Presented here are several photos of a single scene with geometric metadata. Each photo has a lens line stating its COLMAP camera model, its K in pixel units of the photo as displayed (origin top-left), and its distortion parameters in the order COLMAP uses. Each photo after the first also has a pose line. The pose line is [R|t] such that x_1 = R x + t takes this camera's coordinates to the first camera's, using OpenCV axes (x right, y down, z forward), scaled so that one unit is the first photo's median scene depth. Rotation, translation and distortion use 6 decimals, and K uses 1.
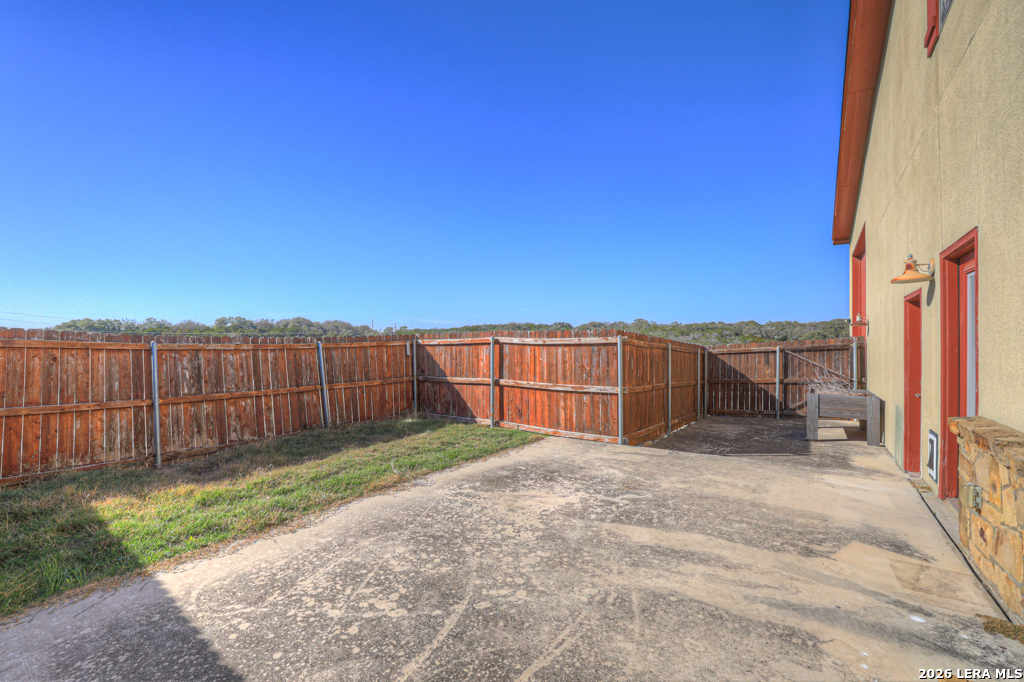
lens RADIAL K [[438.3, 0, 502.4], [0, 438.3, 338.1], [0, 0, 1]] dist [-0.048908, 0.019039]
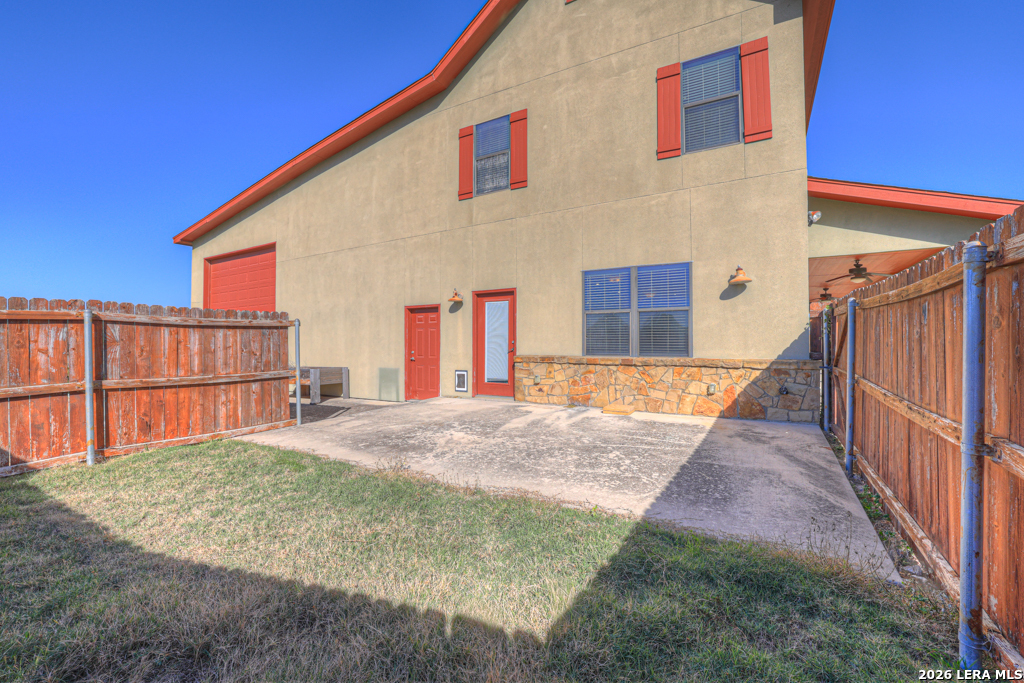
lens RADIAL K [[438.3, 0, 502.4], [0, 438.3, 338.6], [0, 0, 1]] dist [-0.048908, 0.019039]
pose [[-0.085422, 0.001077, 0.996344, -1.301548], [-0.010756, 0.999940, -0.002003, 0.059791], [-0.996287, -0.010888, -0.085405, 0.988383]]
